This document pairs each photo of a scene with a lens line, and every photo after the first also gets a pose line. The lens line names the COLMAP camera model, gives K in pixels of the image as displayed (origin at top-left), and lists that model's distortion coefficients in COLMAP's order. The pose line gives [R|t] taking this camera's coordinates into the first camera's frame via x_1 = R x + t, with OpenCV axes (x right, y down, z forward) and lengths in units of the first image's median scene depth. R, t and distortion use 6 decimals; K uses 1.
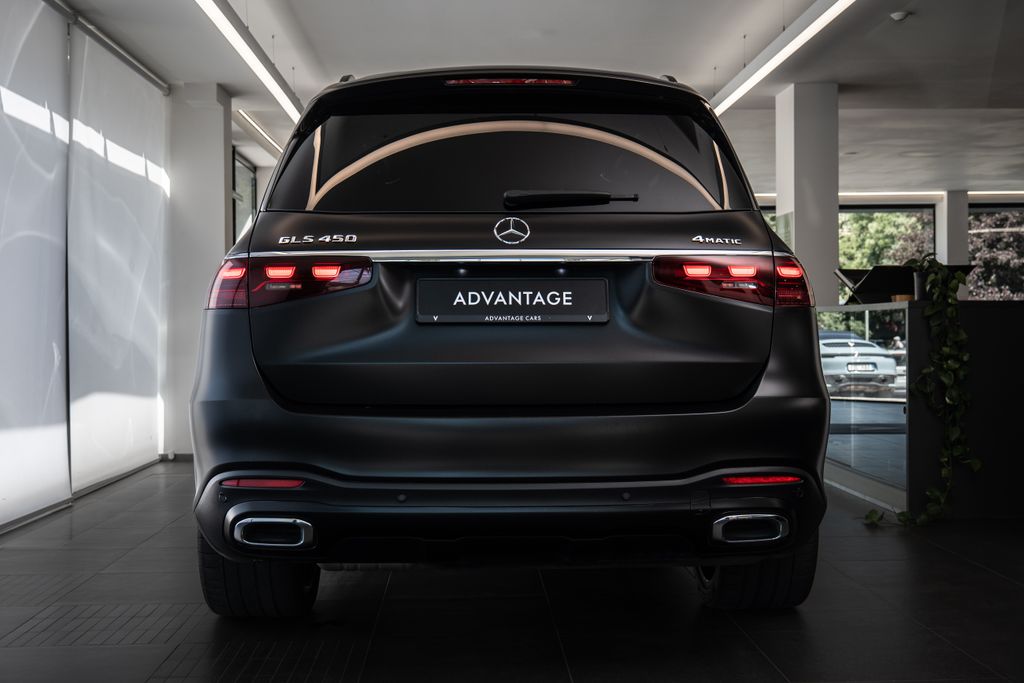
lens RADIAL K [[1146.0, 0, 511.2], [0, 1146.0, 347.0], [0, 0, 1]] dist [0.001972, 0.000000]
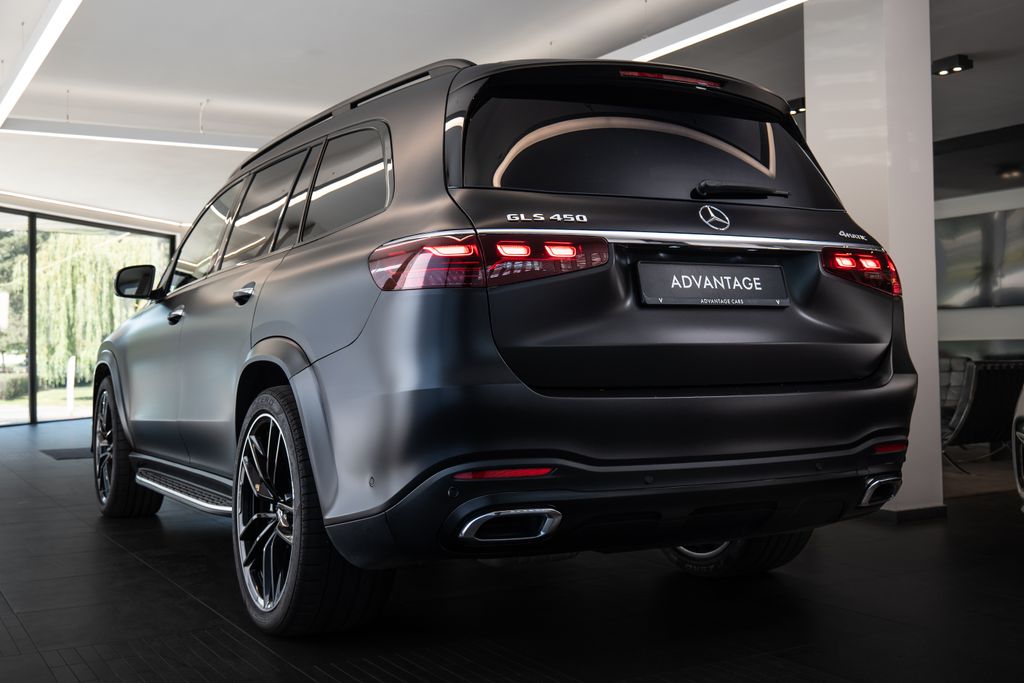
lens RADIAL K [[1134.4, 0, 512.1], [0, 1134.4, 332.5], [0, 0, 1]] dist [0.012438, 0.000000]
pose [[0.891463, 0.001066, 0.453092, -0.631623], [0.012520, 0.999557, -0.026985, 0.028432], [-0.452920, 0.029729, 0.891055, 0.164822]]
